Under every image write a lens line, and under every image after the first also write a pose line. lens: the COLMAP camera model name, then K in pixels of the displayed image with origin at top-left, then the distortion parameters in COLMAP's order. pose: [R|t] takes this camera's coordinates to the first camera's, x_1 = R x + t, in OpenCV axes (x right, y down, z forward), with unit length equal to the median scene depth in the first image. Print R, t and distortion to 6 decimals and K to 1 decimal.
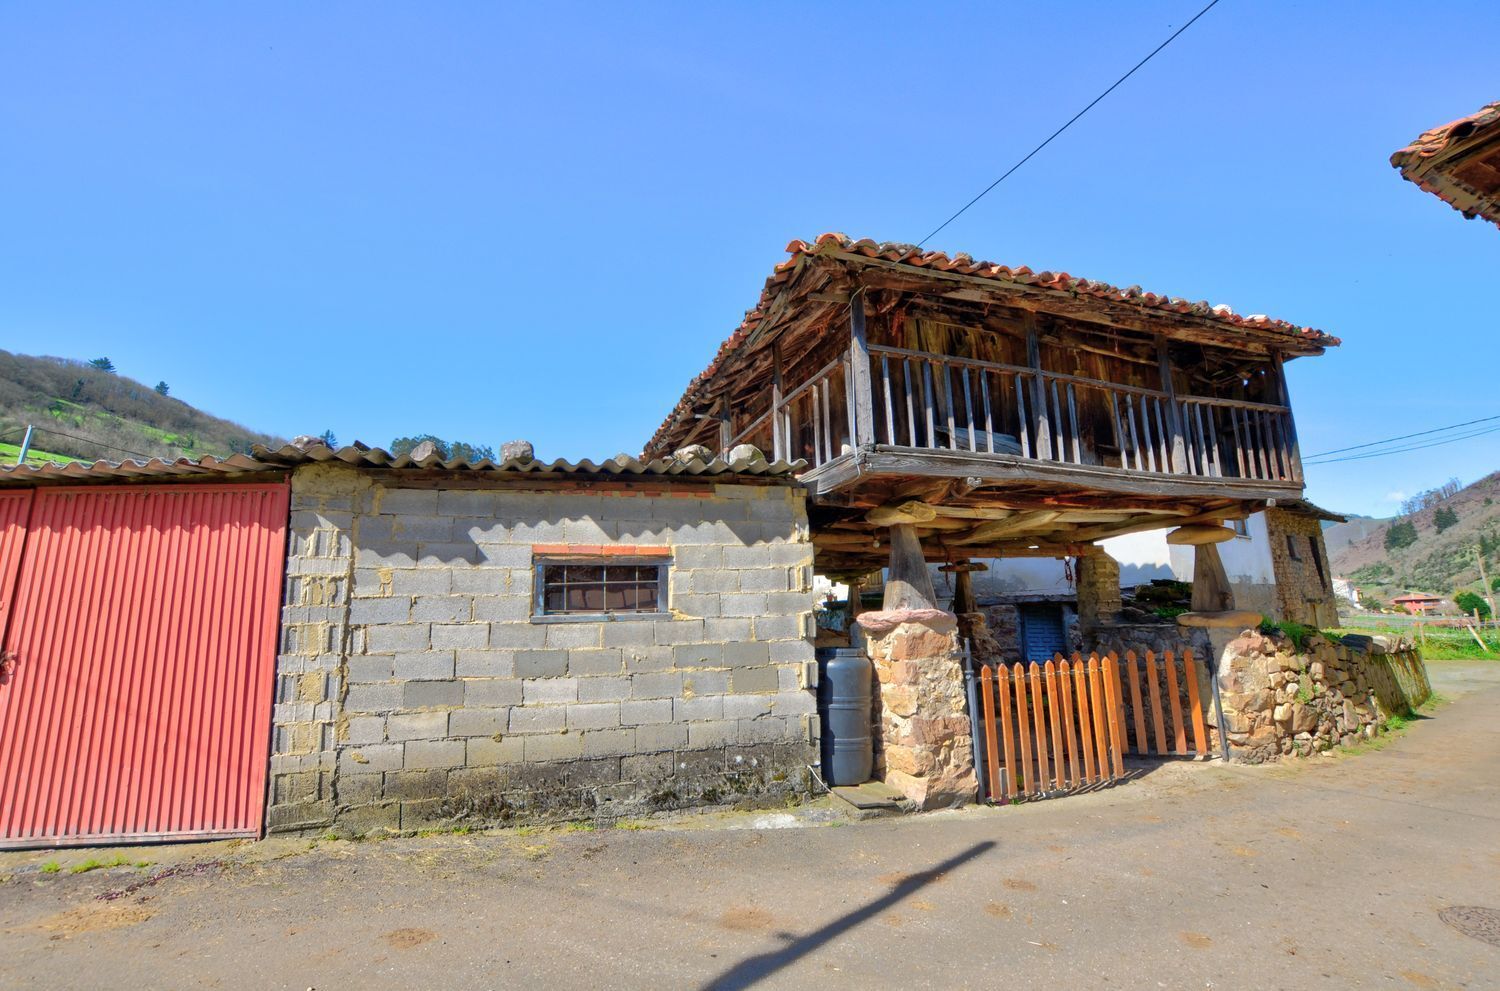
lens RADIAL K [[676.6, 0, 771.1], [0, 676.6, 496.2], [0, 0, 1]] dist [-0.016754, 0.001473]
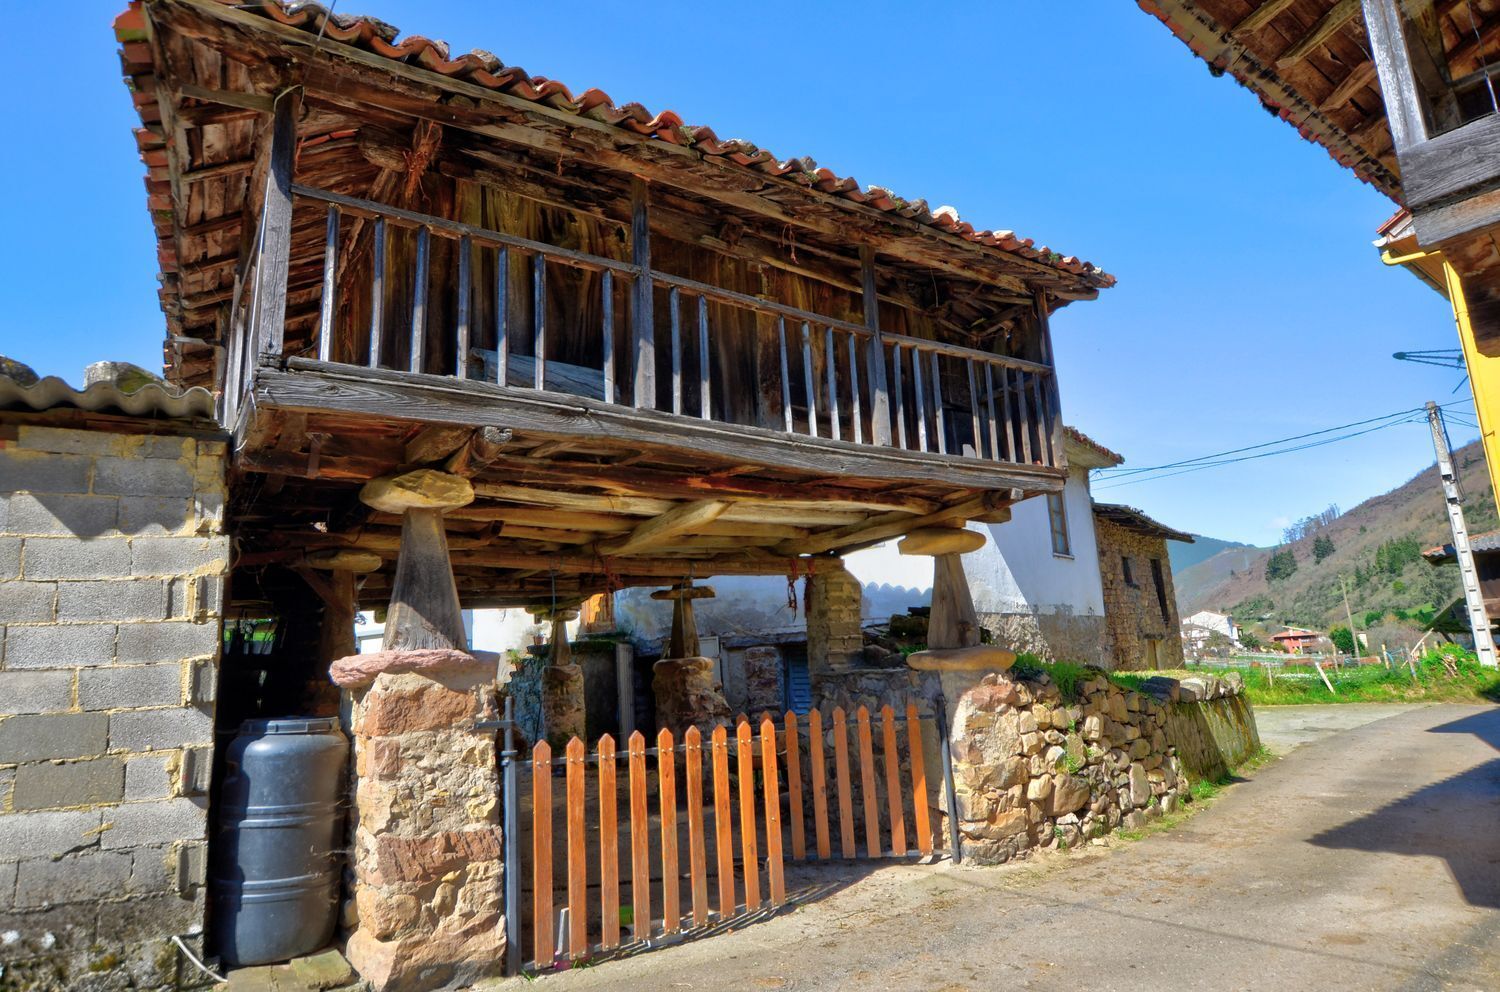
lens RADIAL K [[874.3, 0, 750.0], [0, 874.3, 496.0], [0, 0, 1]] dist [-0.008598, 0.003911]
pose [[0.977450, 0.020383, 0.210179, 0.272503], [-0.016817, 0.999683, -0.018741, 0.033608], [-0.210494, 0.014784, 0.977483, 0.150761]]
